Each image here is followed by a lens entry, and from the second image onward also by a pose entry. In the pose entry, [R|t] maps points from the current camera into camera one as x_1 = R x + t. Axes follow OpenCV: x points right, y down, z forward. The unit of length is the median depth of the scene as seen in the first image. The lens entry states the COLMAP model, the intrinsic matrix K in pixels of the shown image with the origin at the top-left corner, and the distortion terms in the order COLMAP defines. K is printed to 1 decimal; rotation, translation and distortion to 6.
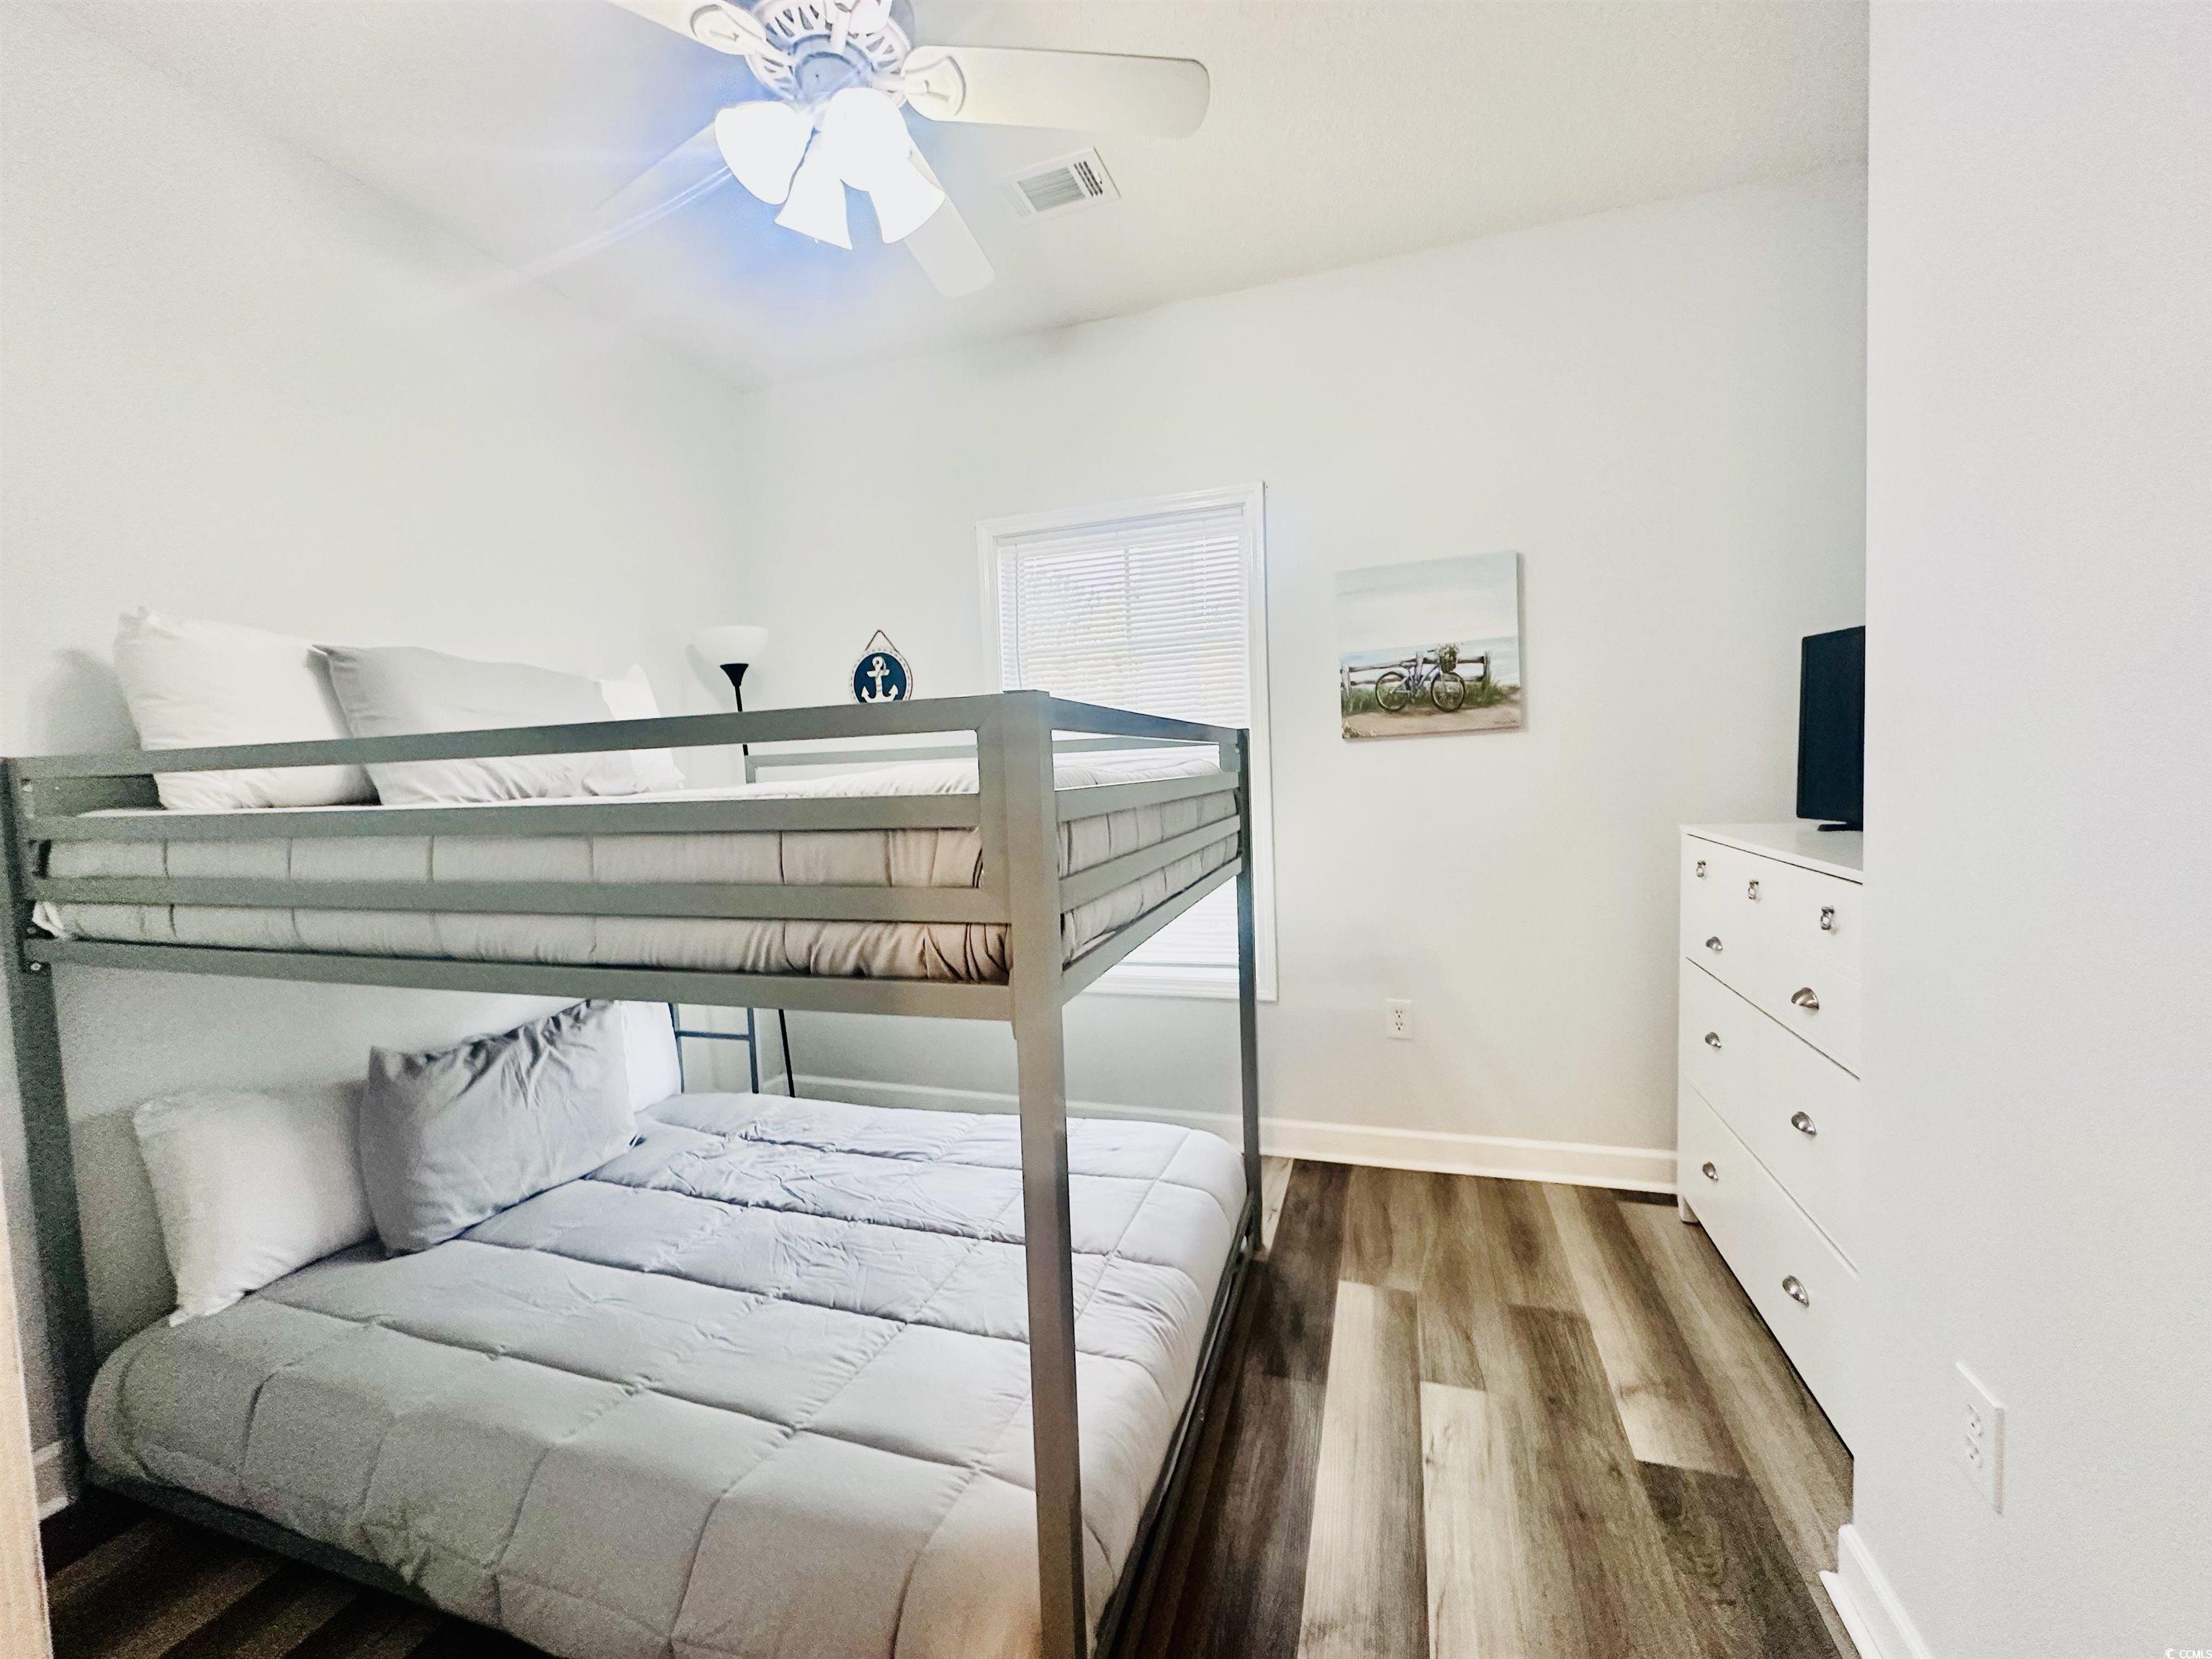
lens RADIAL K [[884.7, 0, 1113.5], [0, 884.7, 828.8], [0, 0, 1]] dist [-0.003509, 0.001158]
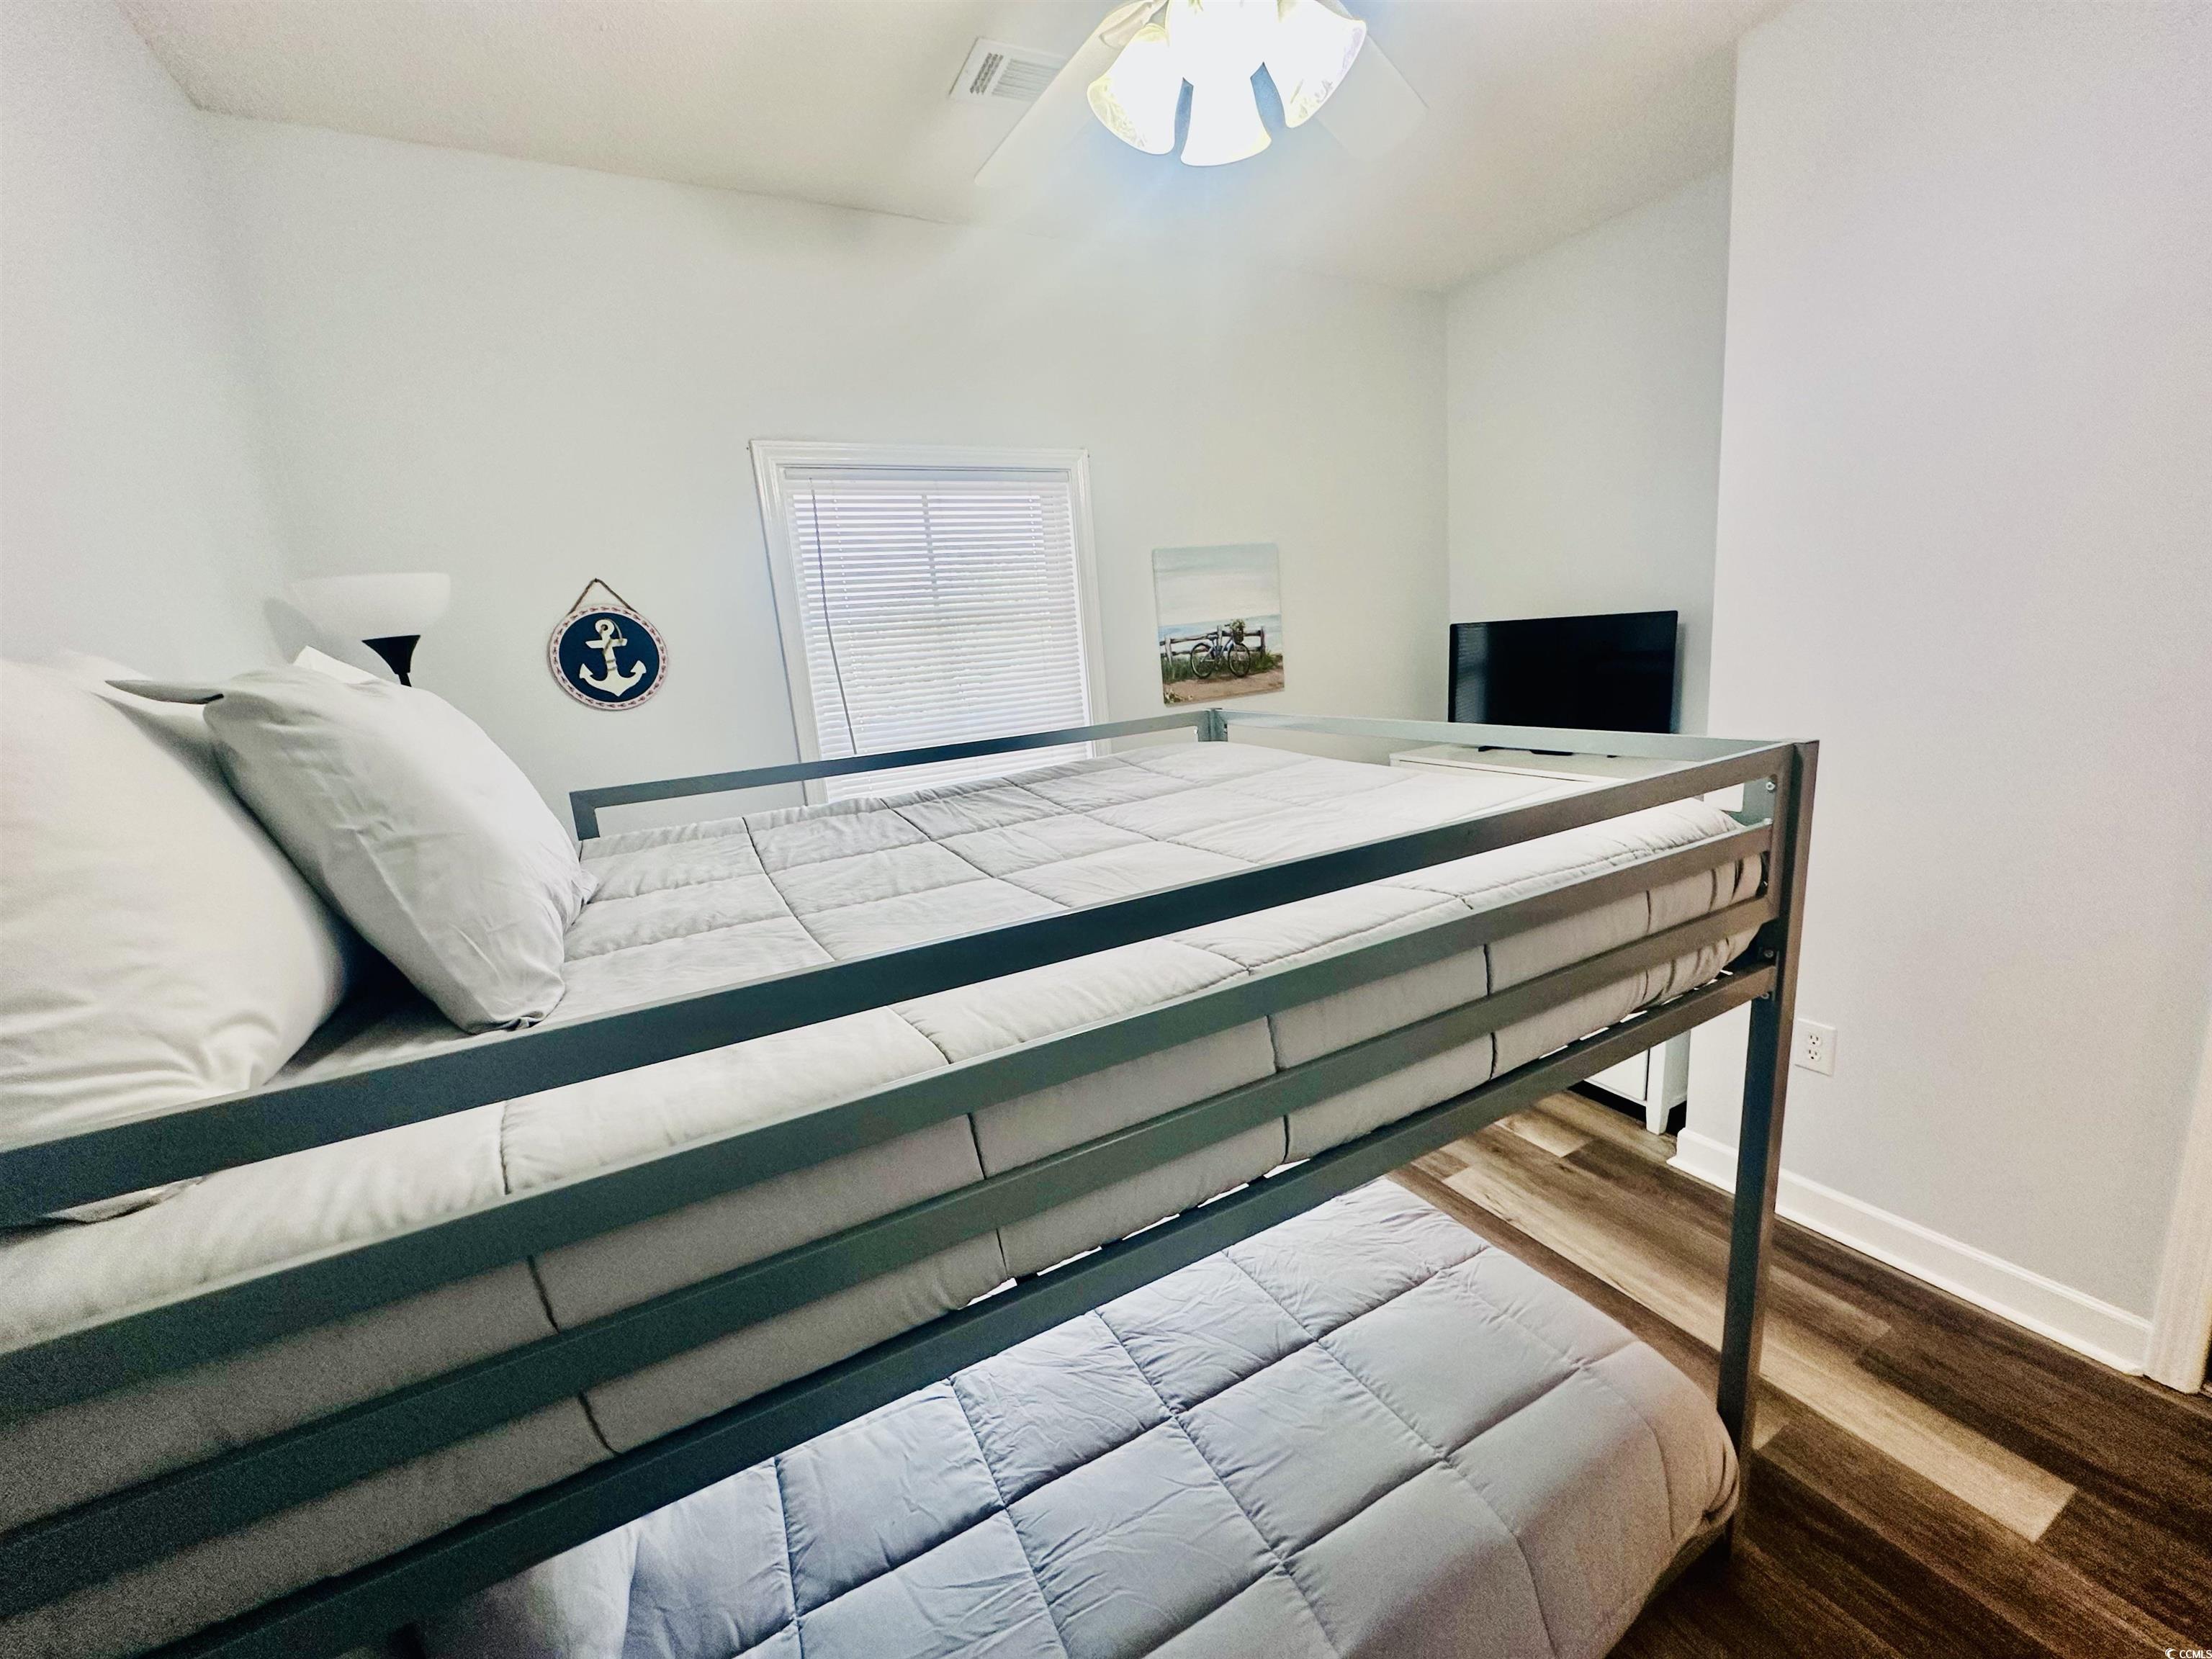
lens RADIAL K [[884.7, 0, 1094.4], [0, 884.7, 827.3], [0, 0, 1]] dist [-0.003509, 0.001158]
pose [[0.689961, -0.164038, 0.705015, -0.630909], [0.097334, 0.986163, 0.134198, -0.110937], [-0.717273, -0.023970, 0.696380, 0.301970]]
